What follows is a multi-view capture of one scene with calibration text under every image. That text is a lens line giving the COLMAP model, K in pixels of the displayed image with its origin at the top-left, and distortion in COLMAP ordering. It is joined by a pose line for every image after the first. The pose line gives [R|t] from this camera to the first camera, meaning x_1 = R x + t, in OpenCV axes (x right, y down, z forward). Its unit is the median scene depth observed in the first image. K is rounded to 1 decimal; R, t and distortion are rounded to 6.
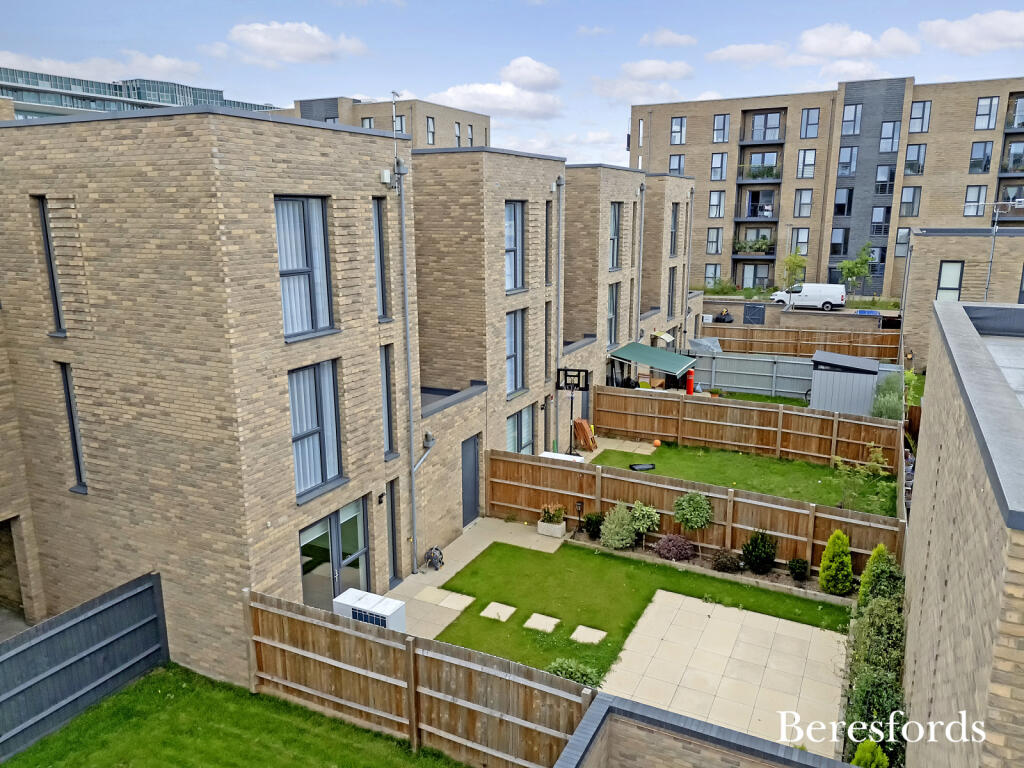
lens RADIAL K [[748.7, 0, 513.8], [0, 748.7, 368.8], [0, 0, 1]] dist [0.070415, -0.064054]
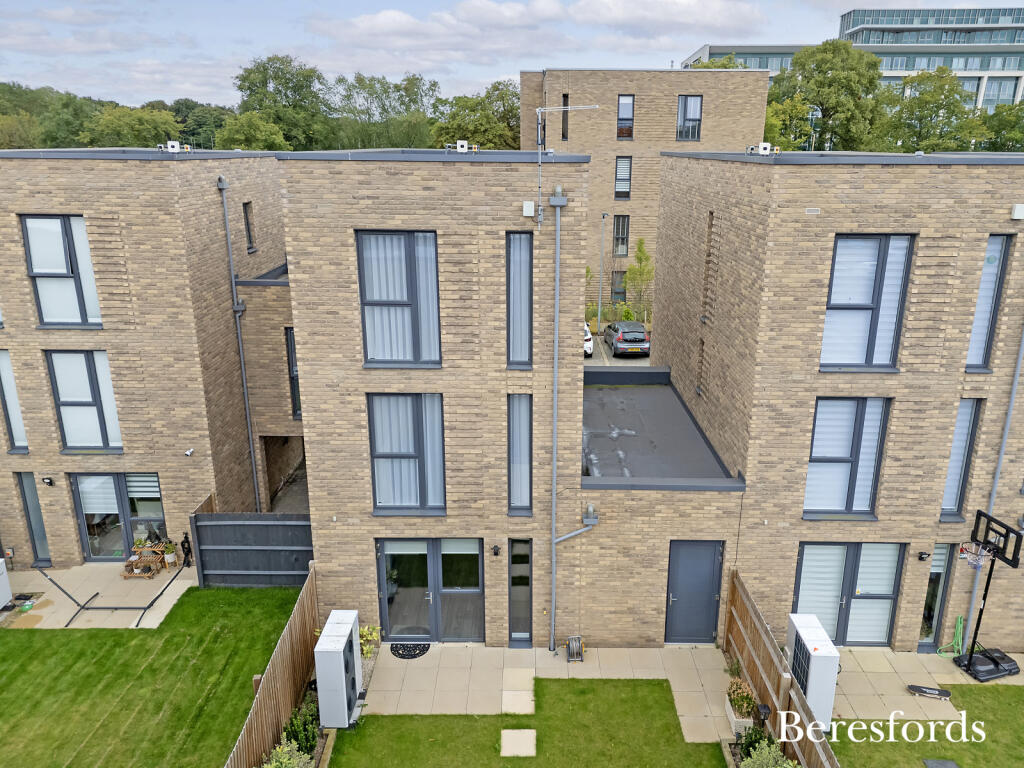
lens RADIAL K [[748.7, 0, 513.8], [0, 748.7, 368.8], [0, 0, 1]] dist [0.070415, -0.064054]
pose [[0.453931, 0.264807, -0.850778, 0.640582], [-0.200248, 0.960712, 0.192182, -0.257001], [0.868244, 0.083130, 0.489124, 0.618172]]
